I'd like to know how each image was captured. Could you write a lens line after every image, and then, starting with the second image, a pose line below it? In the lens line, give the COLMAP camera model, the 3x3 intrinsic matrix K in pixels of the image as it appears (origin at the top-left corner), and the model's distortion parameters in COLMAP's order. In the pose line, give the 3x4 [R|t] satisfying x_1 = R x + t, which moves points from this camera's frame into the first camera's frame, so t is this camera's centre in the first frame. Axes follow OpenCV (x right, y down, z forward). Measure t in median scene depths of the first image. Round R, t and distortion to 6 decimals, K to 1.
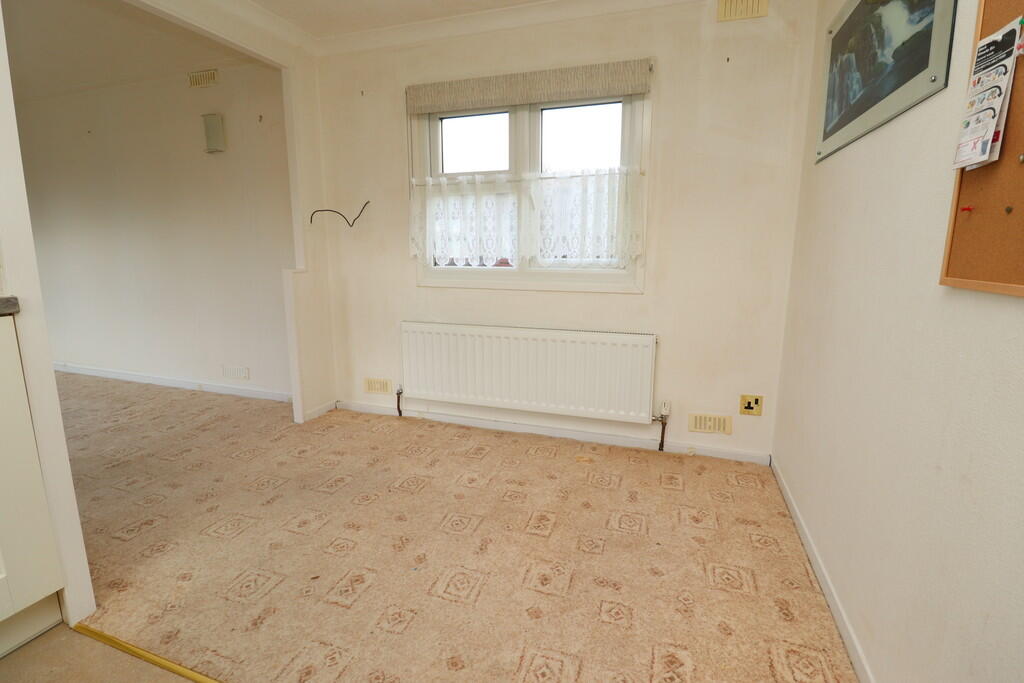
lens RADIAL K [[474.8, 0, 518.4], [0, 474.8, 333.2], [0, 0, 1]] dist [0.007499, -0.017696]
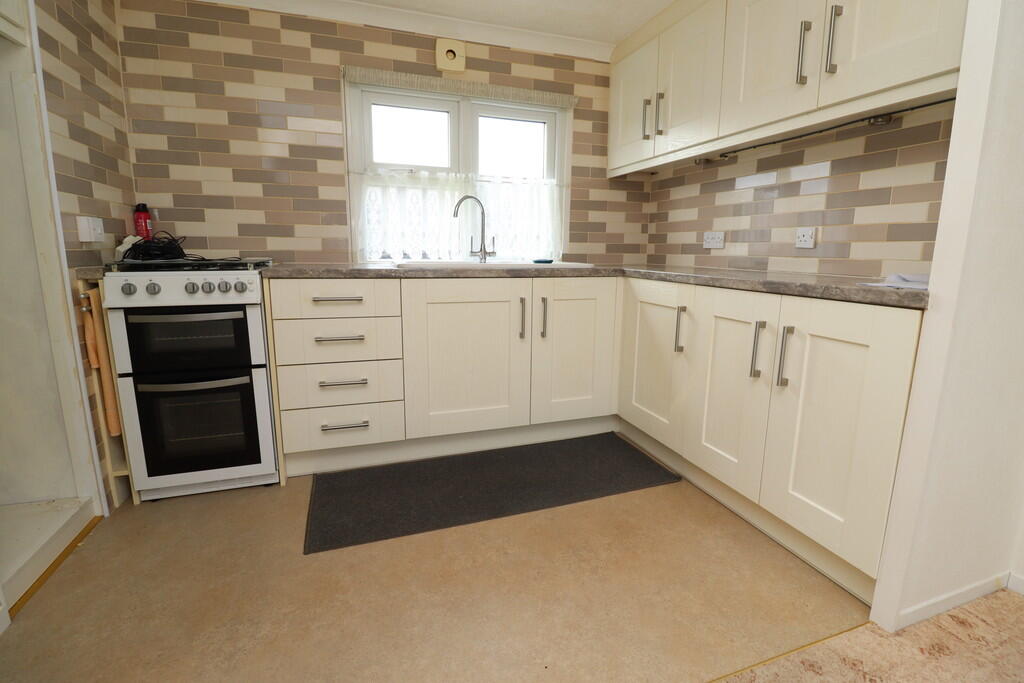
lens RADIAL K [[474.8, 0, 518.4], [0, 474.8, 333.2], [0, 0, 1]] dist [0.007499, -0.017696]
pose [[-0.792976, 0.095298, -0.601753, 0.198522], [-0.119621, 0.944113, 0.307151, -0.159001], [0.597394, 0.315546, -0.737259, 0.988105]]
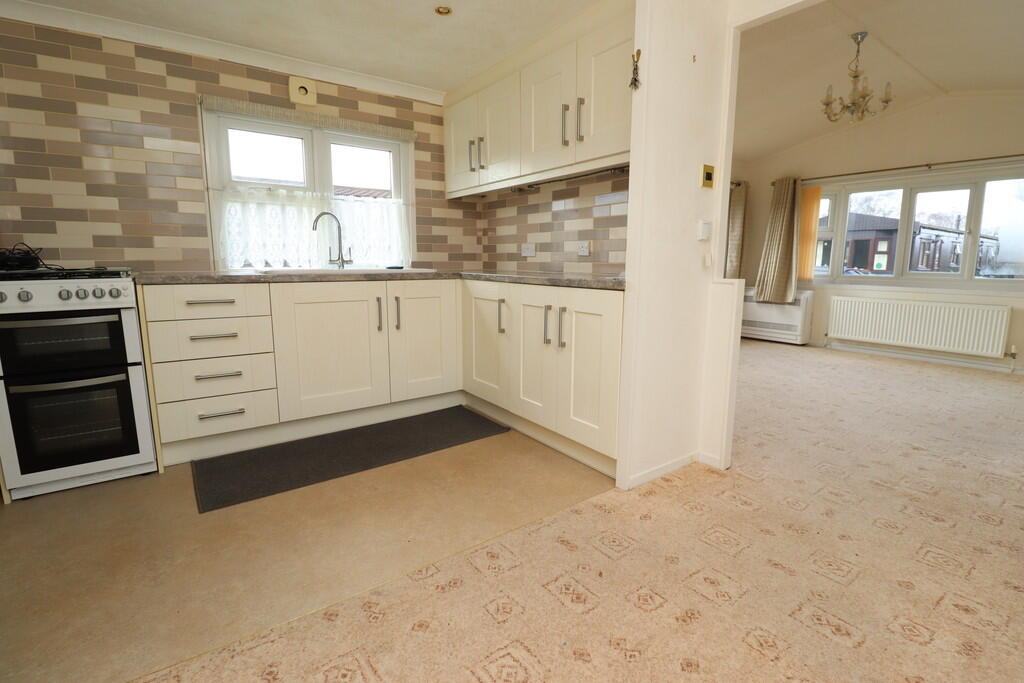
lens RADIAL K [[474.8, 0, 518.4], [0, 474.8, 333.2], [0, 0, 1]] dist [0.007499, -0.017696]
pose [[-0.579907, 0.119255, -0.805907, 0.431981], [-0.148983, 0.957023, 0.248820, -0.204280], [0.800944, 0.264359, -0.537217, 1.278503]]
